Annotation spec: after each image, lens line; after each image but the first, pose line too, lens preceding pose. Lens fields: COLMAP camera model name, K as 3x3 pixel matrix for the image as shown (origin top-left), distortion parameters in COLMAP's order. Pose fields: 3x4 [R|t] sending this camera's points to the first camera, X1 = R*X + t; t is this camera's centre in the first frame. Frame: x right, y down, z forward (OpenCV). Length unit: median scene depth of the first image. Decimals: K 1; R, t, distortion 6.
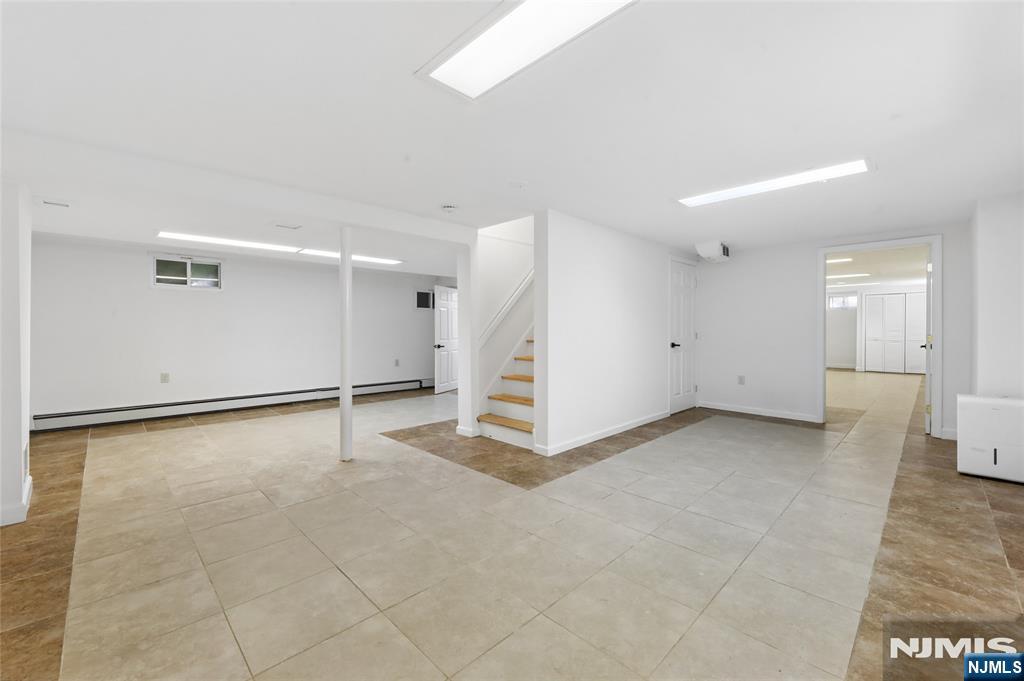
lens RADIAL K [[420.5, 0, 508.1], [0, 420.5, 329.8], [0, 0, 1]] dist [-0.000412, -0.000284]
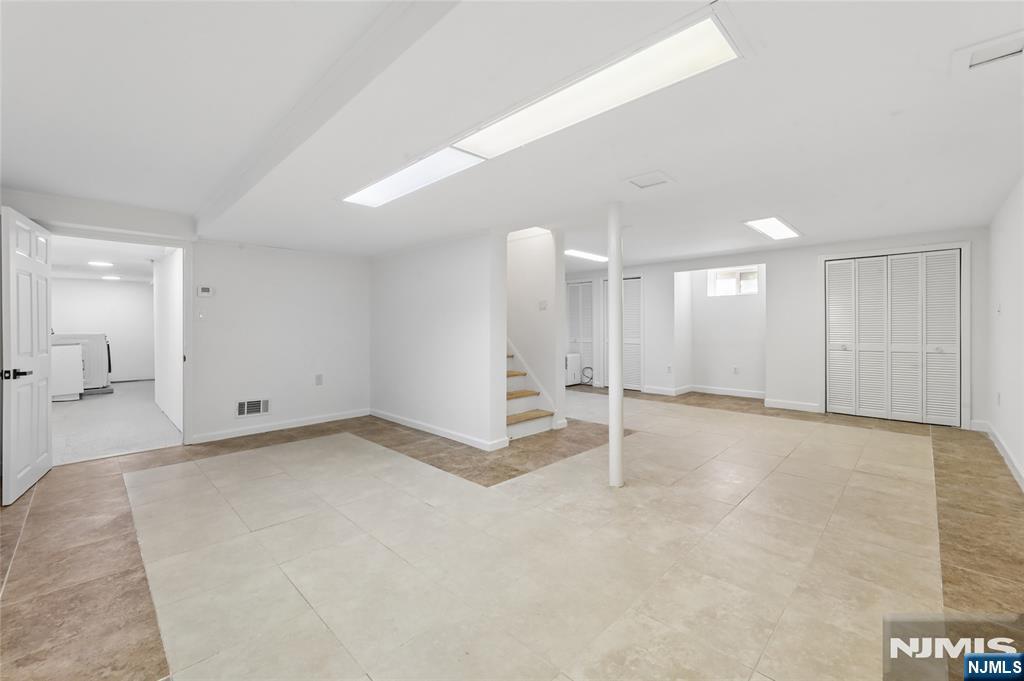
lens RADIAL K [[420.5, 0, 508.1], [0, 420.5, 329.8], [0, 0, 1]] dist [-0.000412, -0.000284]
pose [[-0.021254, -0.007793, 0.999744, -1.779537], [0.004286, 0.999960, 0.007886, -0.006798], [-0.999765, 0.004453, -0.021219, 1.814443]]
